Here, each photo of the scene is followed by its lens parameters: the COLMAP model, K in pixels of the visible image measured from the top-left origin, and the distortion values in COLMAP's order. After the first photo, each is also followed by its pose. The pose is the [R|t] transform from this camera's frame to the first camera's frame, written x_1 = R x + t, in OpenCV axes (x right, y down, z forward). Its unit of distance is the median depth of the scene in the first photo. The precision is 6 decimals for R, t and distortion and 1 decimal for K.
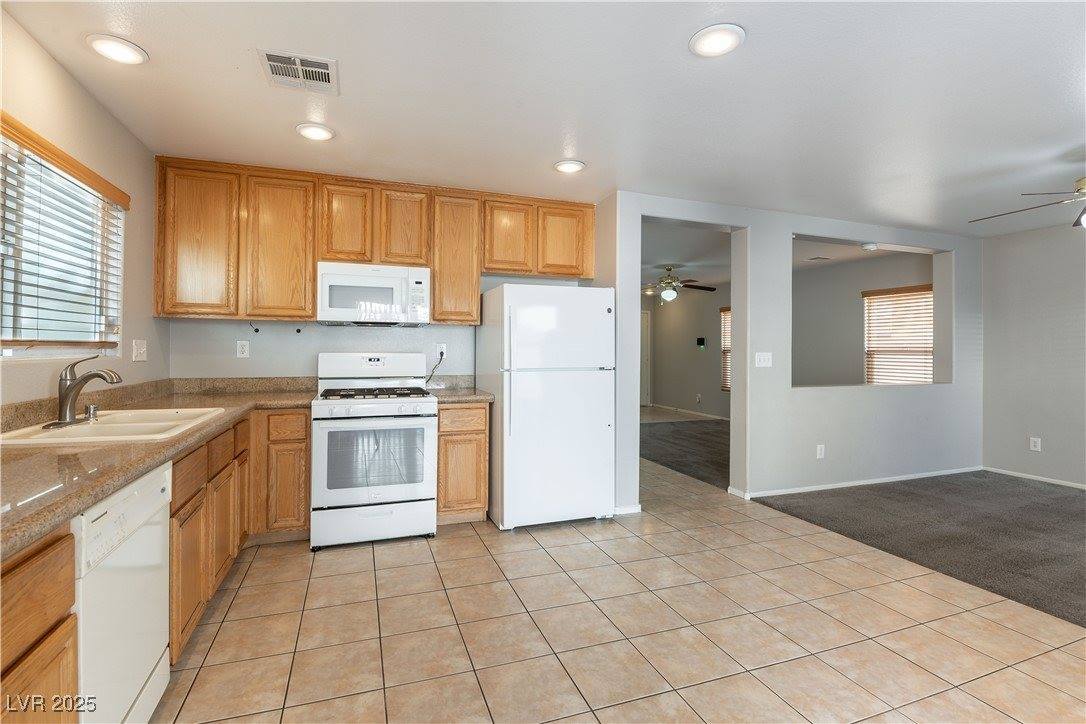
lens RADIAL K [[480.5, 0, 533.5], [0, 480.5, 348.2], [0, 0, 1]] dist [0.001464, -0.012392]
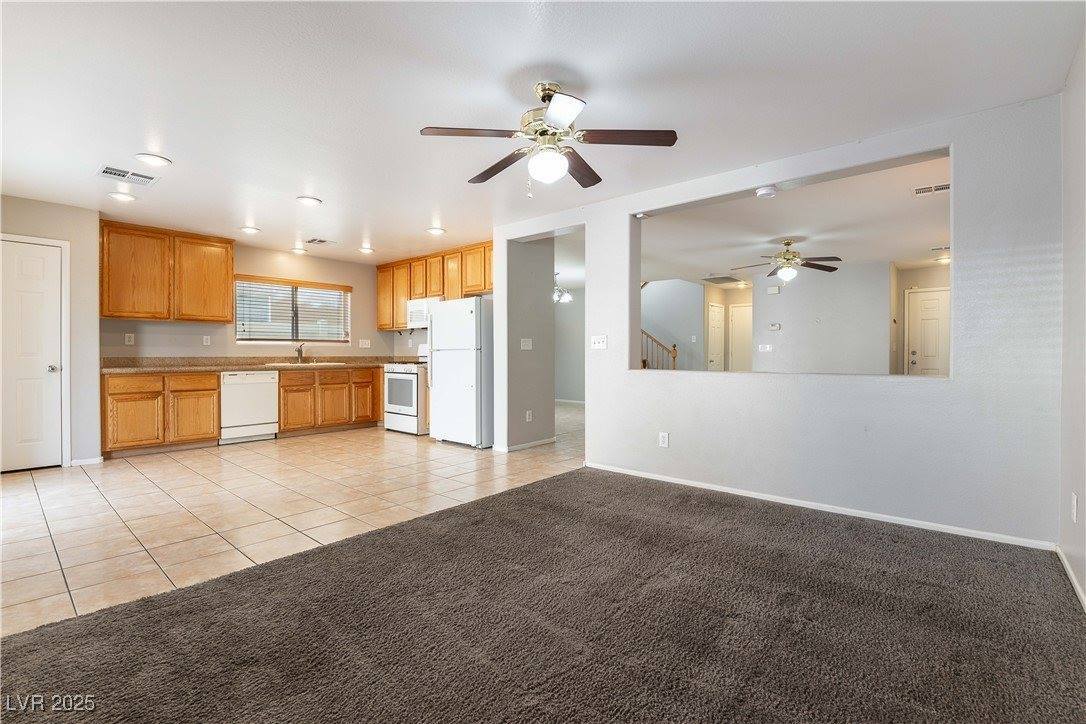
lens RADIAL K [[485.8, 0, 544.3], [0, 485.8, 355.9], [0, 0, 1]] dist [-0.000032, -0.009820]
pose [[0.502671, -0.002524, -0.864474, 1.886017], [0.006812, 0.999976, 0.001042, 0.072445], [0.864451, -0.006412, 0.502677, 0.487723]]
